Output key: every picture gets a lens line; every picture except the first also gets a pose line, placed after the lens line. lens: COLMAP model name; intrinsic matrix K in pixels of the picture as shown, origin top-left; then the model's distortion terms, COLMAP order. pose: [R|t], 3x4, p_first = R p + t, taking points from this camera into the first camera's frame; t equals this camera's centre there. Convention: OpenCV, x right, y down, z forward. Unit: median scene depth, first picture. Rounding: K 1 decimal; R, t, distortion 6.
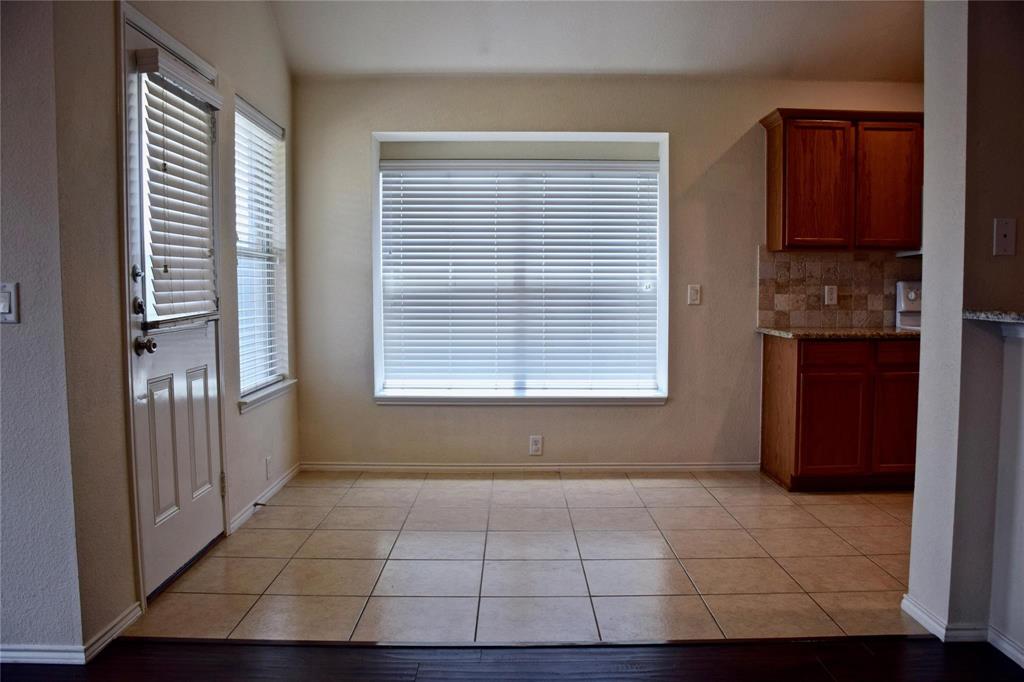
lens RADIAL K [[797.5, 0, 511.1], [0, 797.5, 336.8], [0, 0, 1]] dist [-0.098319, 0.000868]
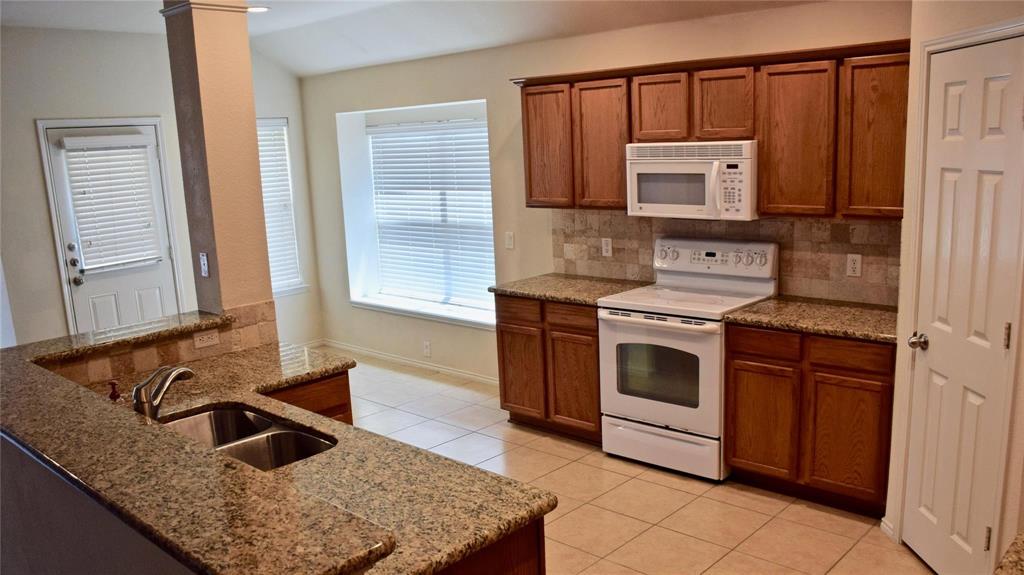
lens RADIAL K [[841.8, 0, 517.3], [0, 841.8, 294.9], [0, 0, 1]] dist [-0.072173, -0.008649]
pose [[0.721916, 0.094905, -0.685441, 1.080707], [0.005134, 0.989788, 0.142452, -0.148380], [0.691961, -0.106357, 0.714057, 0.129965]]
